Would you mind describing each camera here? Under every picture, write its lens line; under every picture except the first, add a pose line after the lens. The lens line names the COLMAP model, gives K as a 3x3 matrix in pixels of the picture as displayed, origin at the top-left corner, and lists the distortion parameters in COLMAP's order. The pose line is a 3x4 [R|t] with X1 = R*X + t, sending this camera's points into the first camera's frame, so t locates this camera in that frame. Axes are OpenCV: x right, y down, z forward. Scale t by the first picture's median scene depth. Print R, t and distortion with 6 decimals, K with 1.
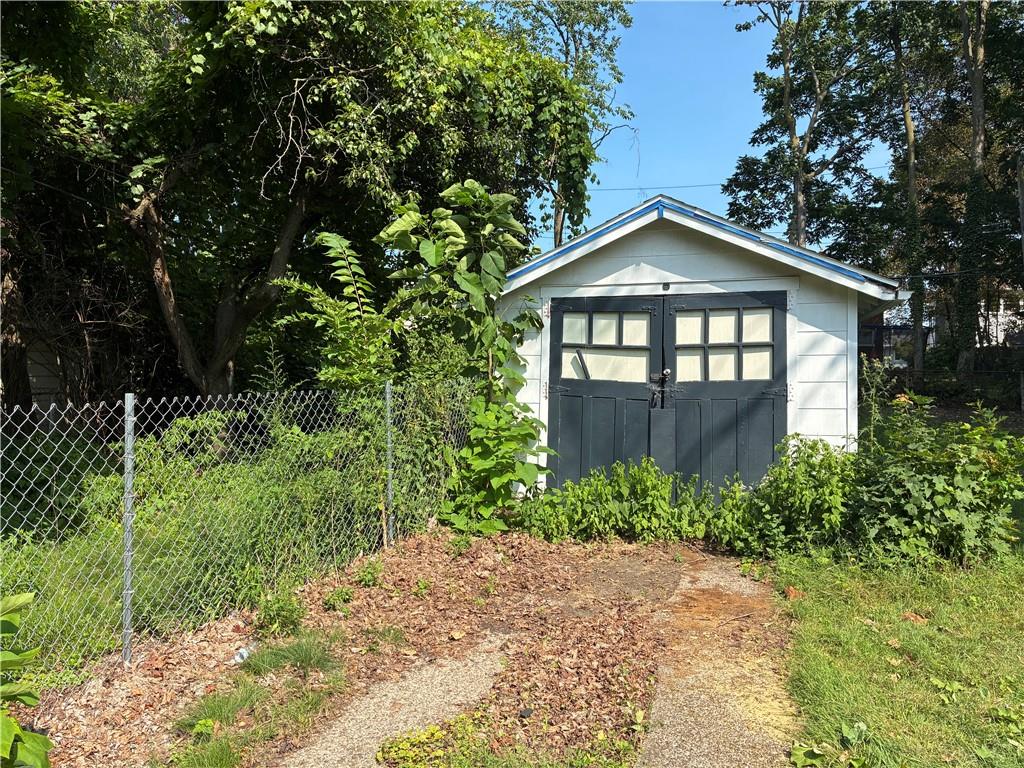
lens RADIAL K [[776.9, 0, 512.8], [0, 776.9, 381.8], [0, 0, 1]] dist [0.051675, -0.071776]
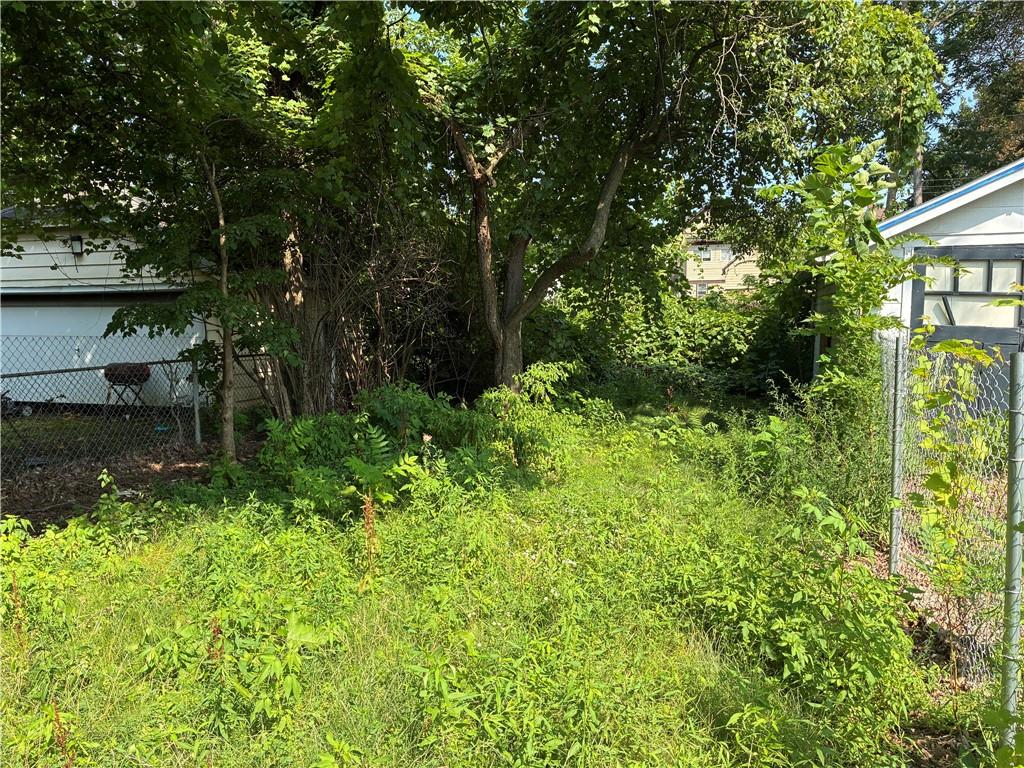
lens RADIAL K [[775.0, 0, 514.5], [0, 775.0, 385.1], [0, 0, 1]] dist [0.000251, 0.001884]
pose [[0.999864, -0.016279, -0.002505, -0.495284], [0.016405, 0.997833, 0.063725, 0.000592], [0.001462, -0.063758, 0.997964, -0.042216]]
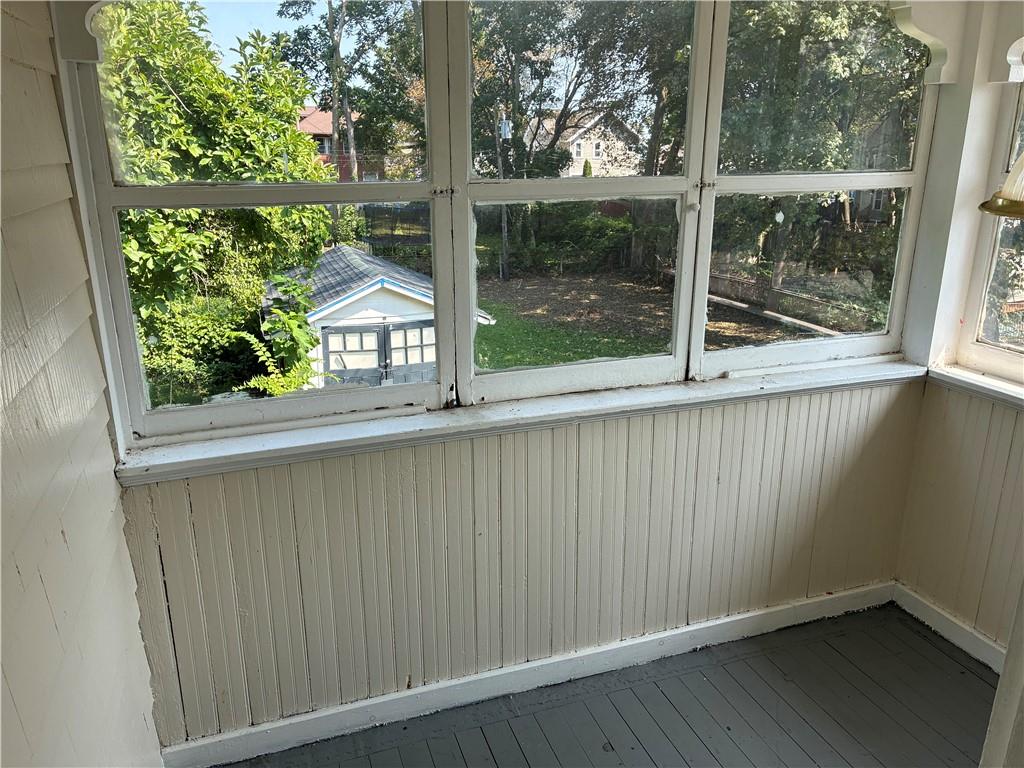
lens RADIAL K [[776.9, 0, 512.8], [0, 776.9, 381.8], [0, 0, 1]] dist [0.051675, -0.071776]
pose [[0.807549, -0.172132, 0.564124, -0.641916], [0.020199, 0.963975, 0.265224, -0.463265], [-0.589455, -0.202786, 0.781934, -0.699571]]
